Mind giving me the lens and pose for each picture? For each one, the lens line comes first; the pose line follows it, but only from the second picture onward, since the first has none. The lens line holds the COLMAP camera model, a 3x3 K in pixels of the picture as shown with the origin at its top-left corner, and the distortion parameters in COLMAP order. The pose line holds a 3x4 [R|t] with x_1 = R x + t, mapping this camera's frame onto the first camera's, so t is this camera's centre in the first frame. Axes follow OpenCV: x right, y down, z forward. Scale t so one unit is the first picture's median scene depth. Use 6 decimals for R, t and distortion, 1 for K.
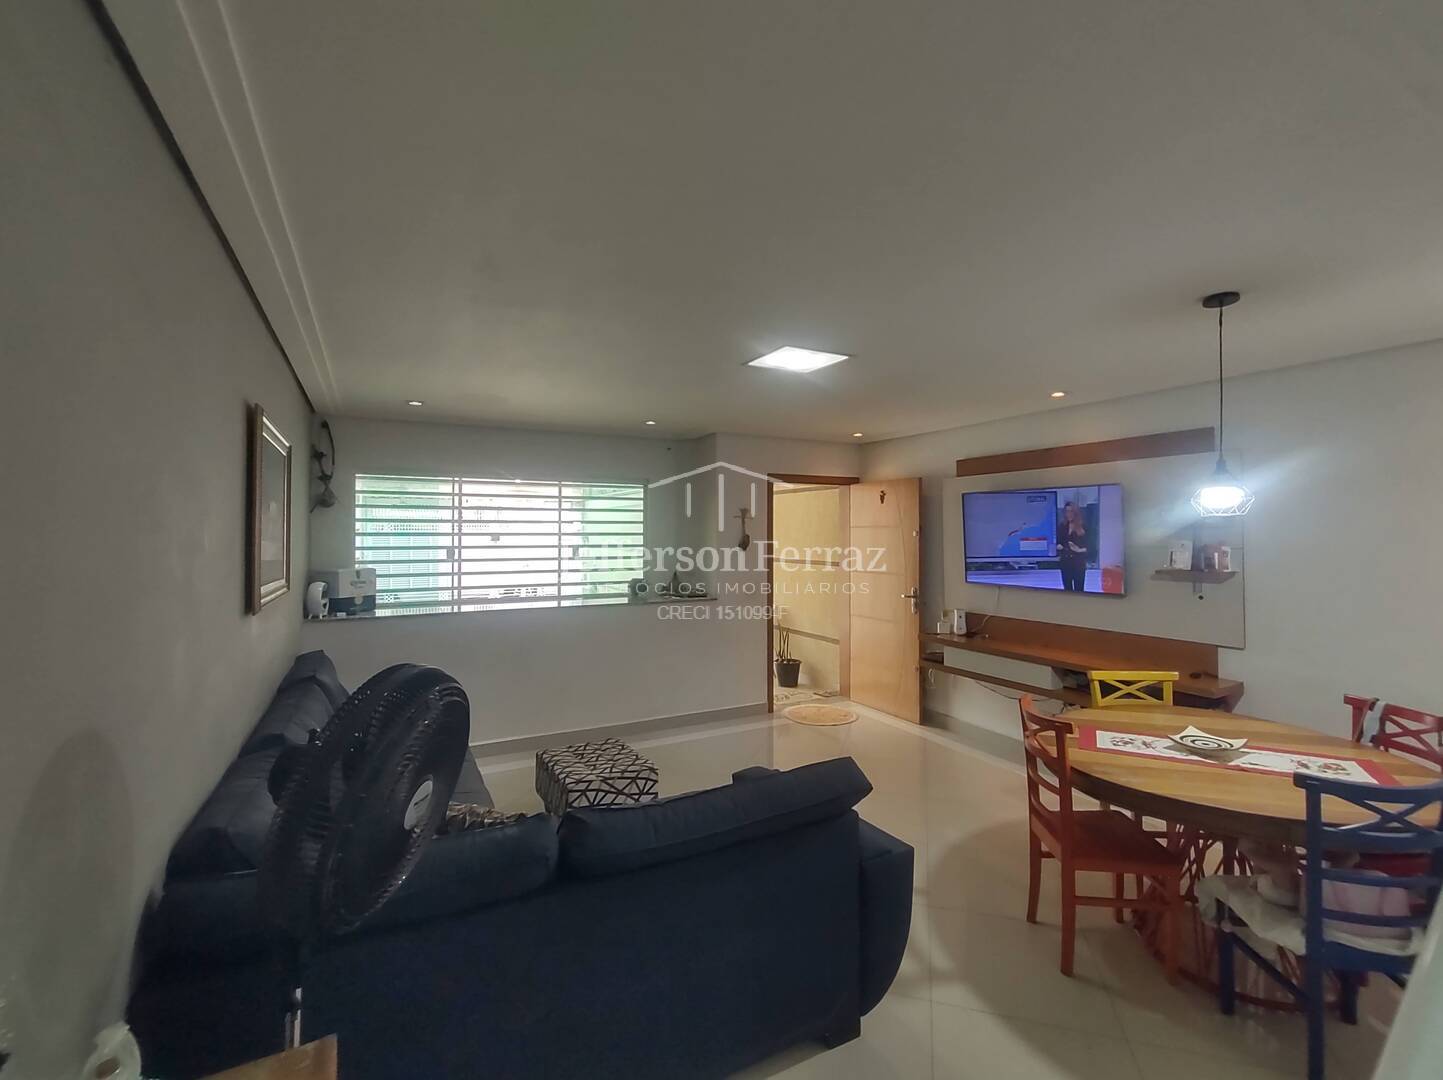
lens RADIAL K [[648.9, 0, 719.3], [0, 648.9, 533.1], [0, 0, 1]] dist [0.002315, 0.000409]
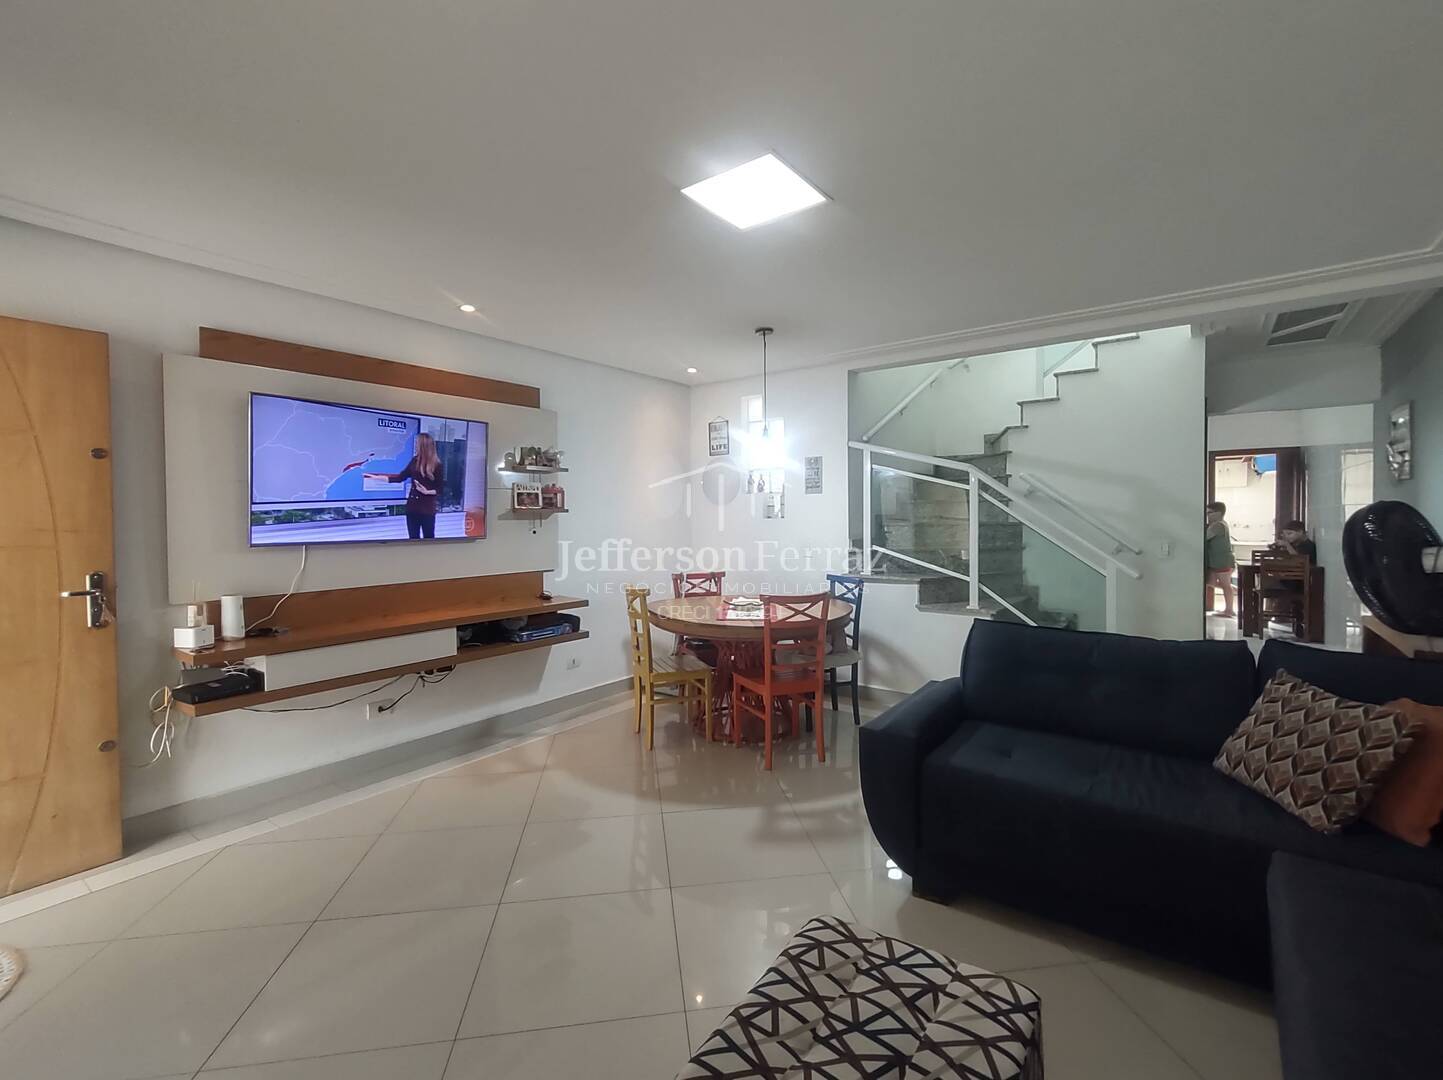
lens RADIAL K [[648.9, 0, 716.9], [0, 648.9, 525.6], [0, 0, 1]] dist [0.002315, 0.000409]
pose [[-0.430758, -0.013063, 0.902373, -0.375802], [0.004414, 0.999853, 0.016581, 0.057485], [-0.902457, 0.011126, -0.430637, 1.002275]]
